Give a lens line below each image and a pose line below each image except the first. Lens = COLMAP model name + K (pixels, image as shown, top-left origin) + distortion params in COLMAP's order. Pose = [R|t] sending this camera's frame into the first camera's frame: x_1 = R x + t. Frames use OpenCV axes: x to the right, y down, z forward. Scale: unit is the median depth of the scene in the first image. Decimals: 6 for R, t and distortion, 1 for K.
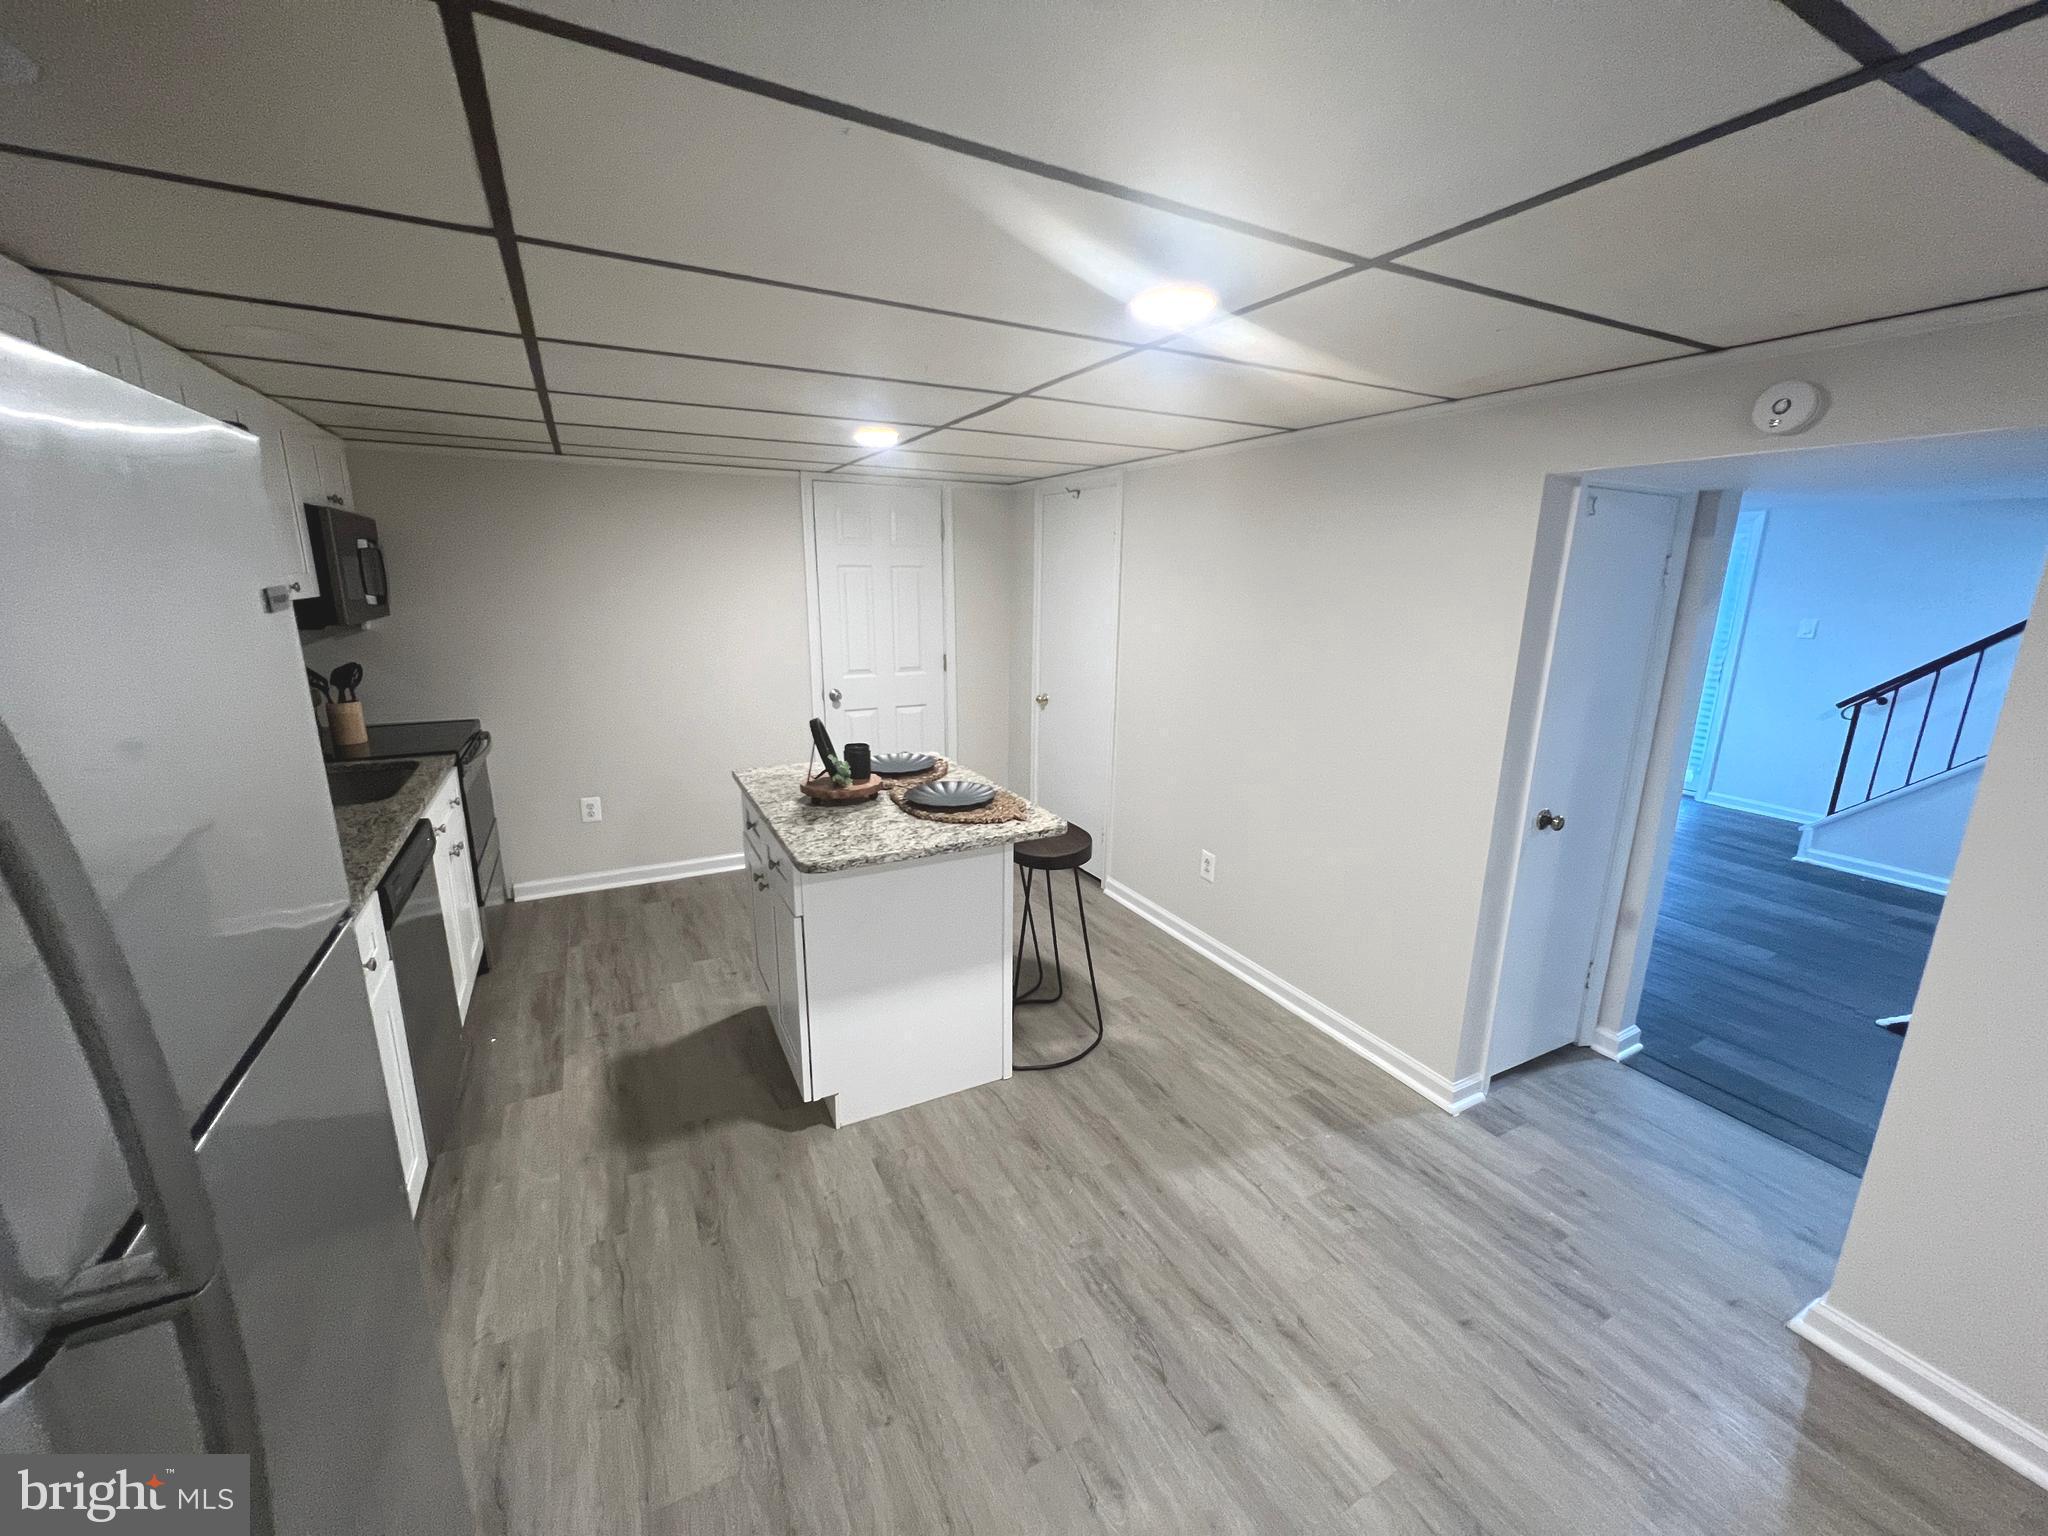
lens RADIAL K [[820.8, 0, 1027.2], [0, 820.8, 764.2], [0, 0, 1]] dist [-0.002532, 0.000803]
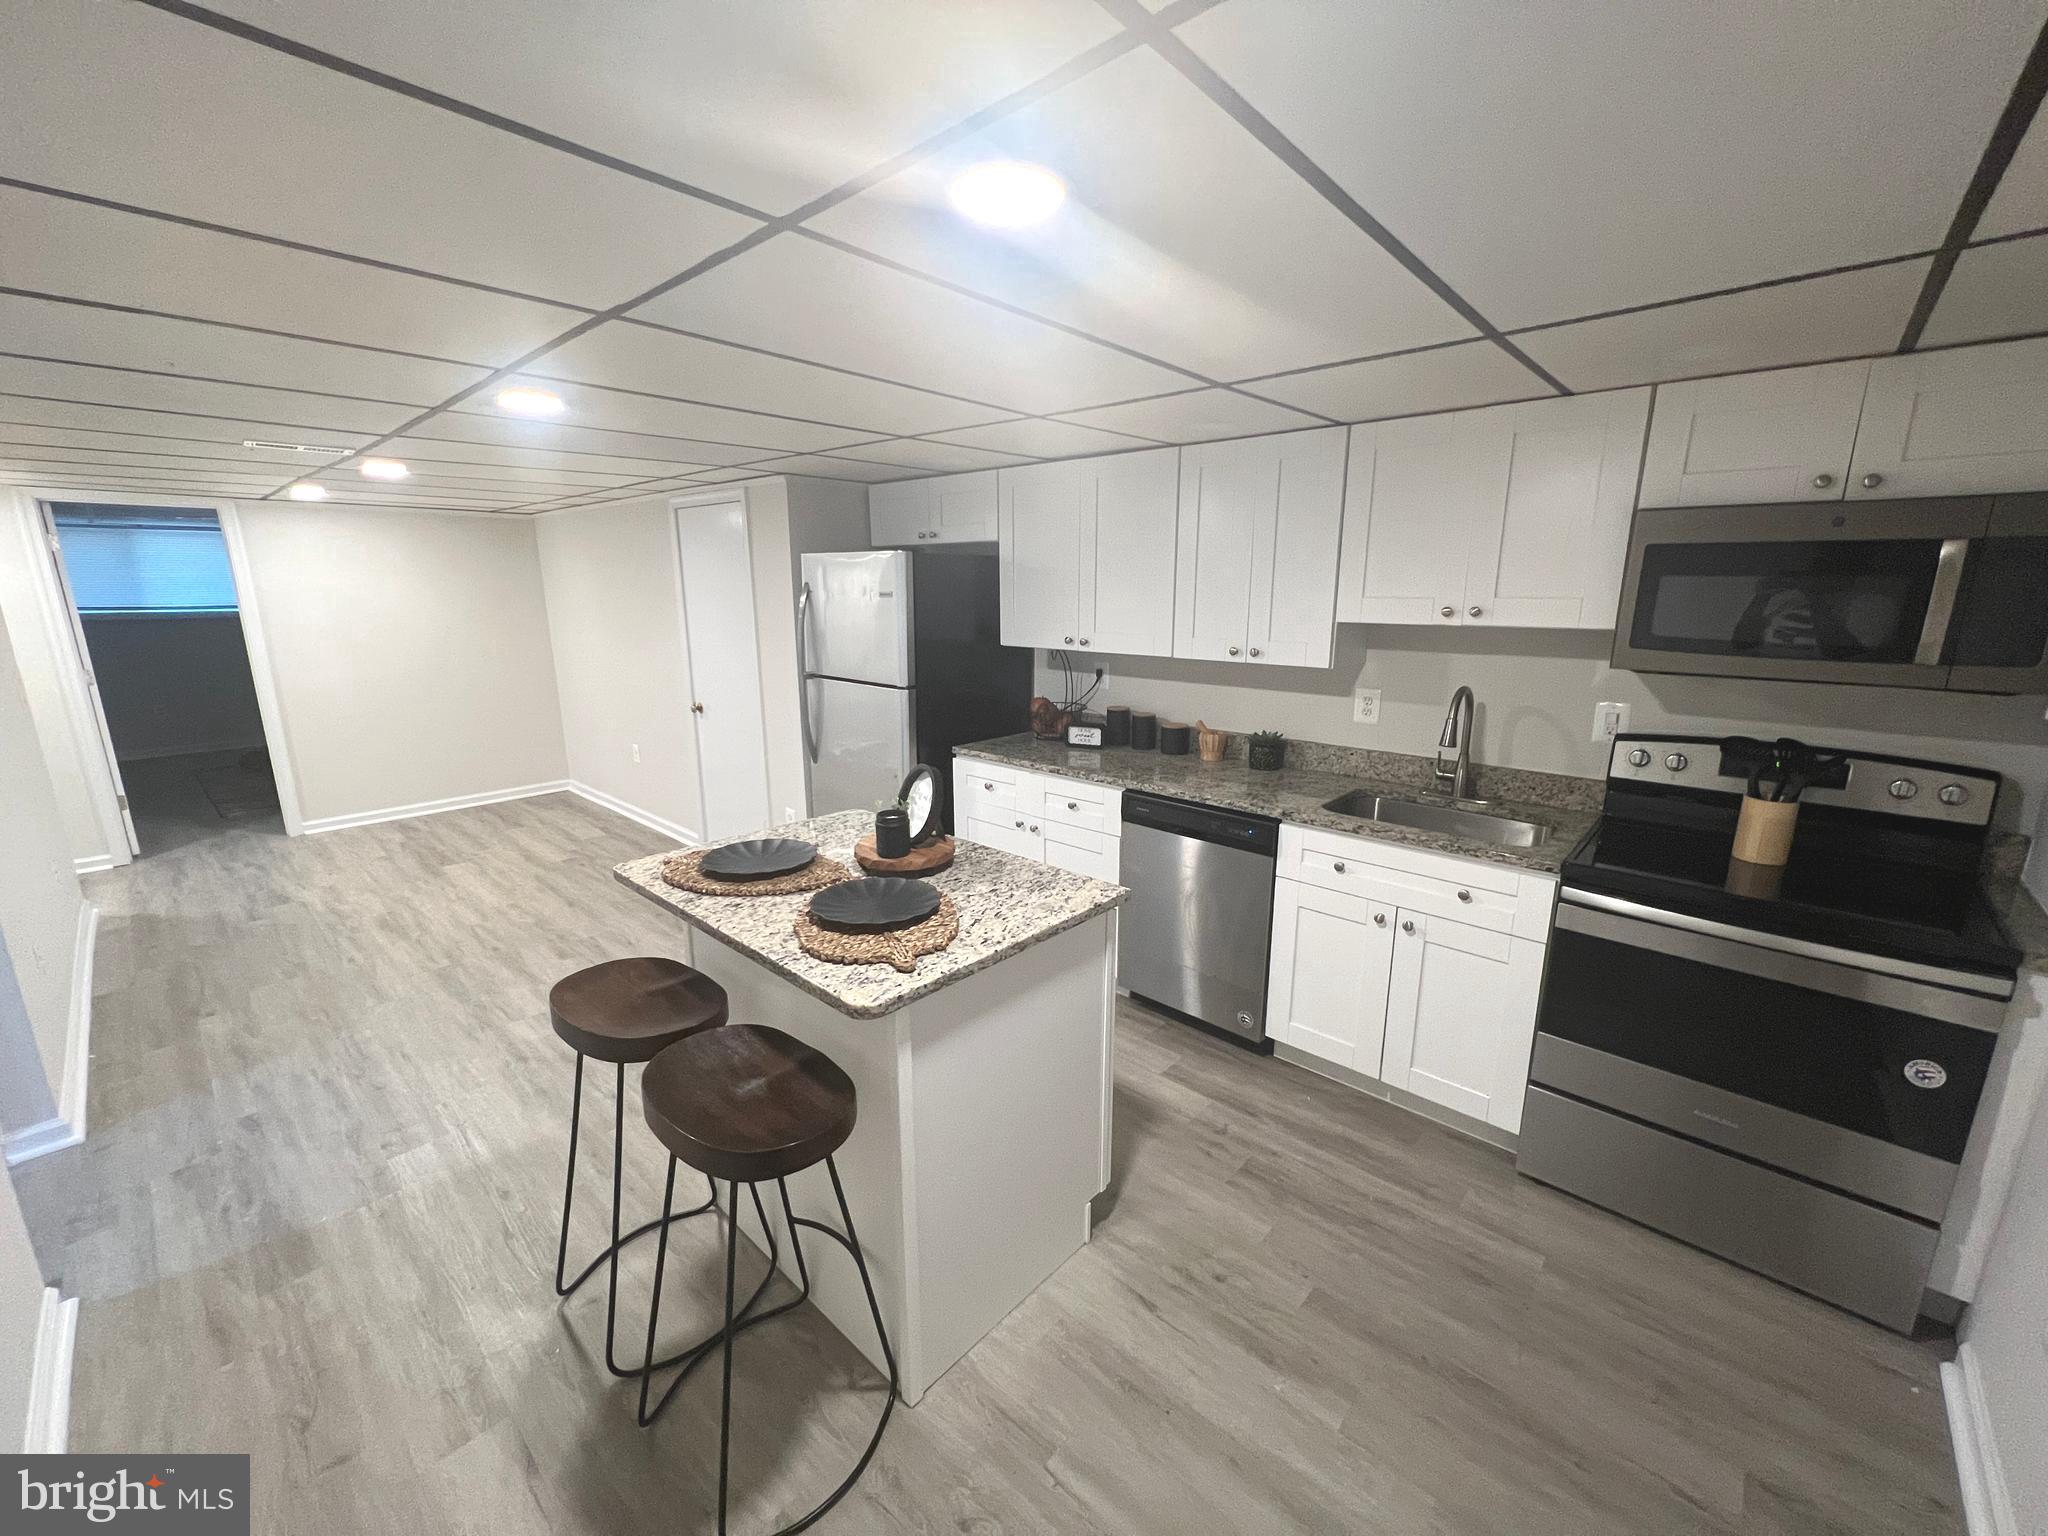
lens RADIAL K [[820.8, 0, 1028.5], [0, 820.8, 767.0], [0, 0, 1]] dist [-0.002532, 0.000803]
pose [[-0.940585, 0.060589, -0.334108, -0.086485], [-0.090107, 0.904138, 0.417631, -0.452168], [0.327384, 0.422923, -0.844959, 1.920366]]
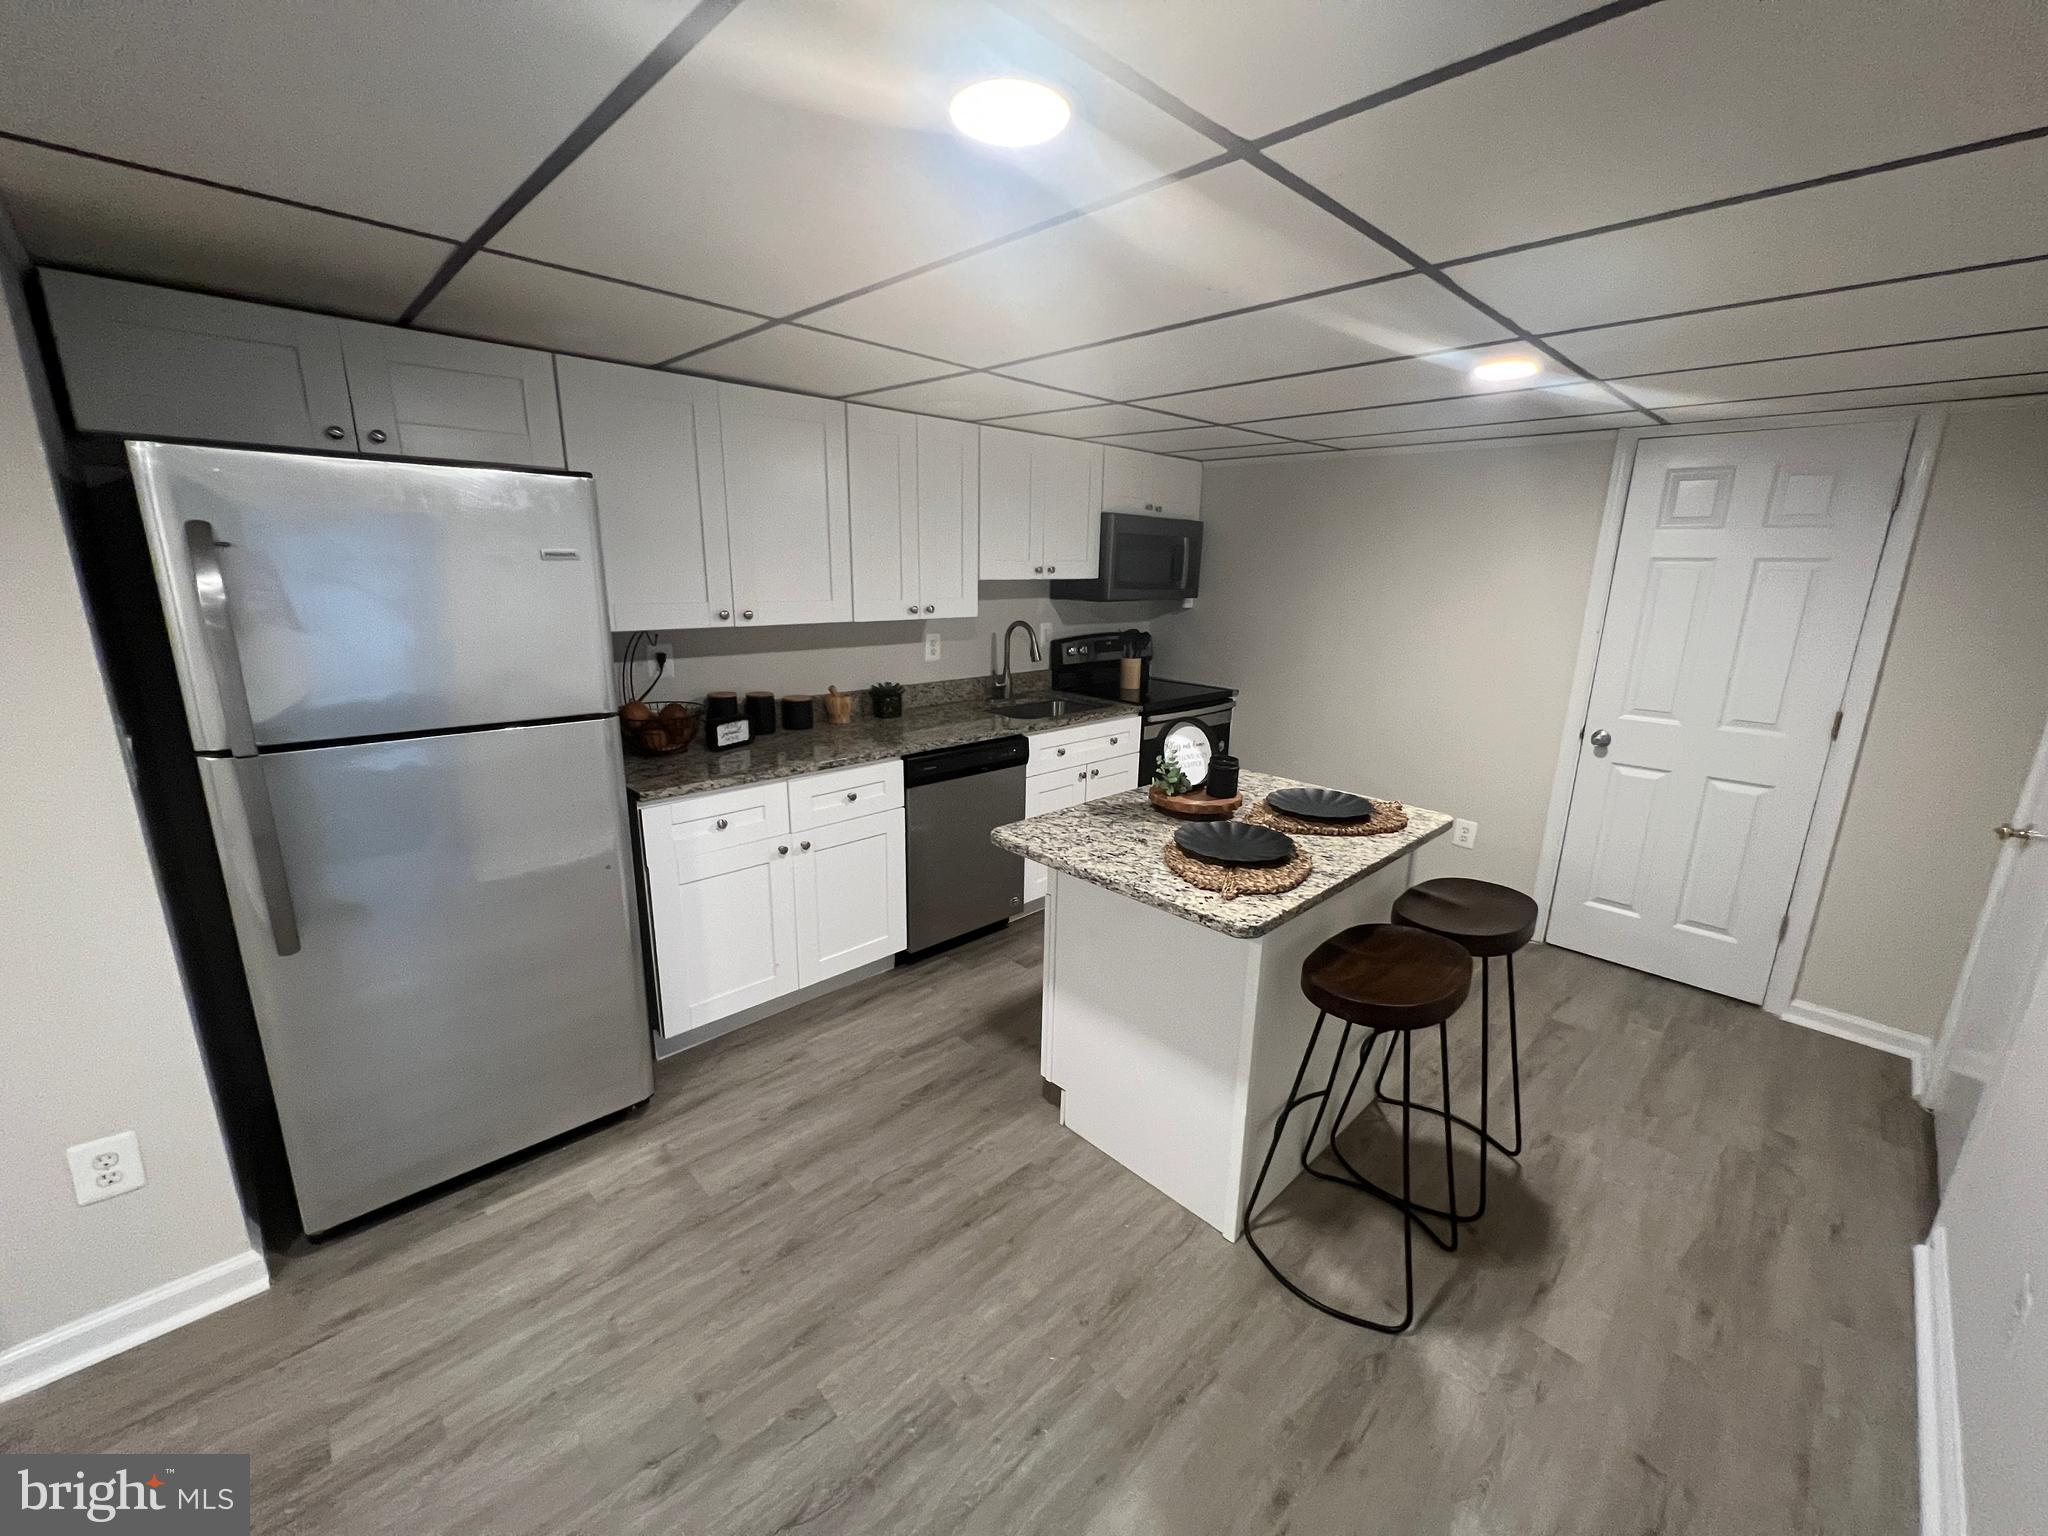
lens RADIAL K [[820.8, 0, 1029.2], [0, 820.8, 765.0], [0, 0, 1]] dist [-0.002532, 0.000803]
pose [[0.282031, 0.228532, -0.931790, 0.612648], [-0.236208, 0.957860, 0.163431, -0.124767], [0.929873, 0.174003, 0.324127, 0.615868]]
